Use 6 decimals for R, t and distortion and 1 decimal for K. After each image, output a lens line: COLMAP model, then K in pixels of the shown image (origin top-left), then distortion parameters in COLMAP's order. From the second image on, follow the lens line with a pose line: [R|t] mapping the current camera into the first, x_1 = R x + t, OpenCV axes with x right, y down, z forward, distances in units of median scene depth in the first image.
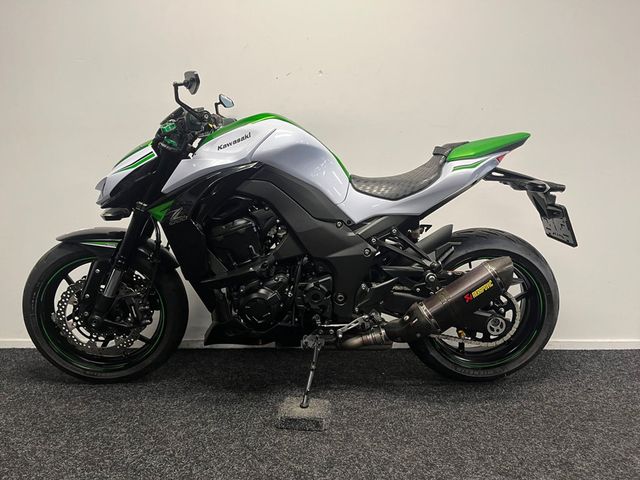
lens RADIAL K [[482.1, 0, 320.0], [0, 482.1, 240.0], [0, 0, 1]] dist [0.080834, -0.118817]
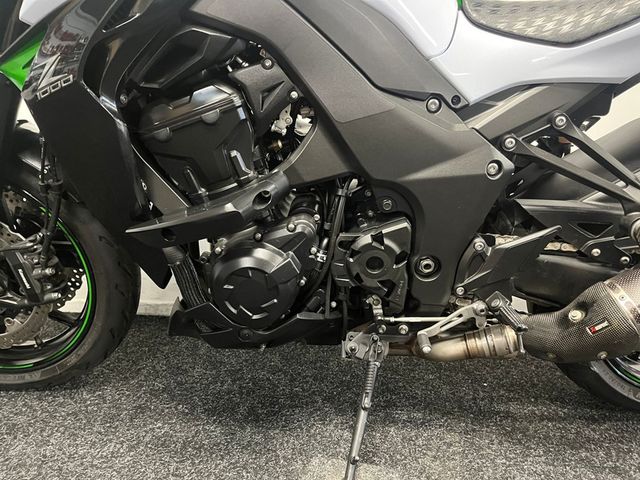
lens RADIAL K [[482.1, 0, 320.0], [0, 482.1, 240.0], [0, 0, 1]] dist [0.080834, -0.118817]
pose [[0.996710, 0.021975, -0.078018, -0.025818], [-0.008659, 0.985906, 0.167073, 0.015673], [0.080590, -0.165848, 0.982853, 0.525268]]
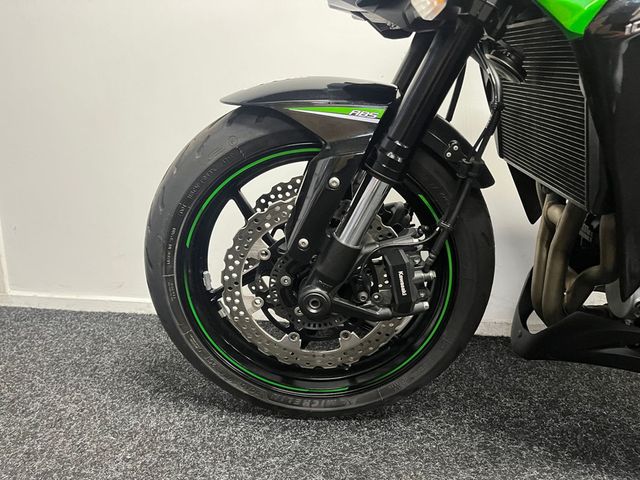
lens RADIAL K [[482.1, 0, 320.0], [0, 482.1, 240.0], [0, 0, 1]] dist [0.080834, -0.118817]
pose [[0.994841, 0.042279, -0.092221, -0.424375], [-0.028919, 0.989491, 0.141675, 0.054471], [0.097242, -0.138277, 0.985608, 0.598588]]
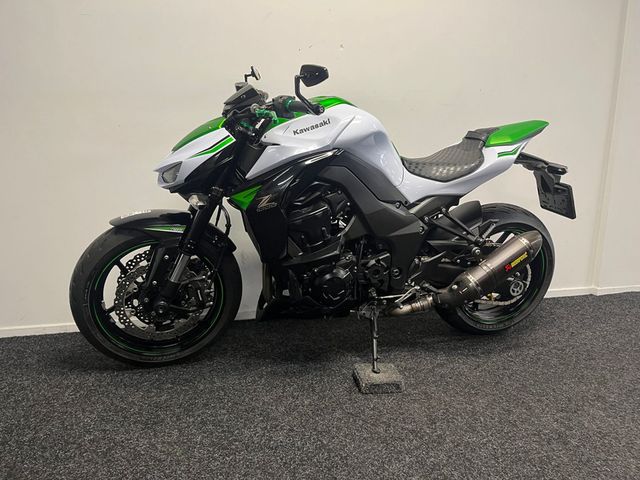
lens RADIAL K [[482.1, 0, 320.0], [0, 482.1, 240.0], [0, 0, 1]] dist [0.080834, -0.118817]
pose [[0.969285, -0.034363, 0.243529, -0.389081], [0.007547, 0.993881, 0.110202, -0.074205], [-0.245826, -0.104979, 0.963612, -0.006346]]
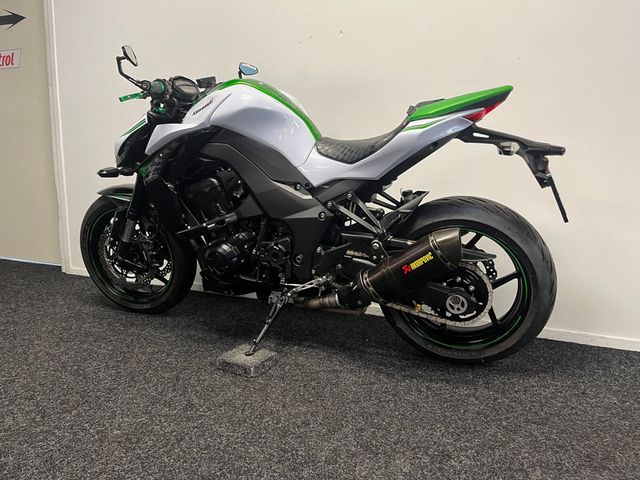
lens RADIAL K [[482.1, 0, 320.0], [0, 482.1, 240.0], [0, 0, 1]] dist [0.080834, -0.118817]
pose [[0.920397, 0.069779, -0.384708, 0.475913], [-0.044237, 0.996212, 0.074859, 0.000727], [0.388474, -0.051882, 0.919998, 0.074187]]
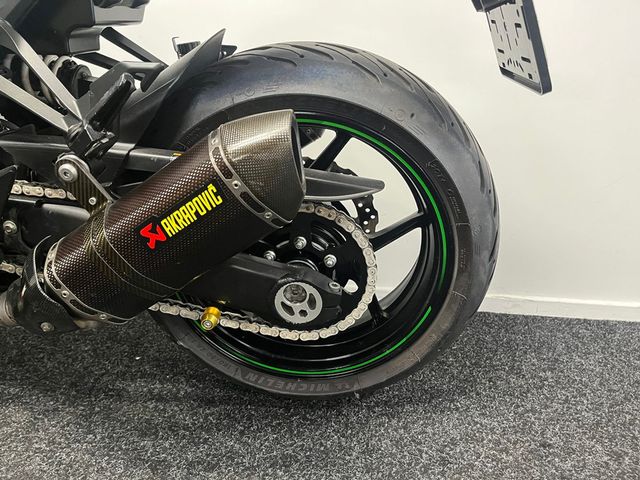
lens RADIAL K [[482.1, 0, 320.0], [0, 482.1, 240.0], [0, 0, 1]] dist [0.080834, -0.118817]
pose [[0.993113, 0.051986, -0.104995, 0.423894], [-0.026968, 0.973534, 0.226944, 0.042248], [0.114014, -0.222550, 0.968232, 0.654531]]
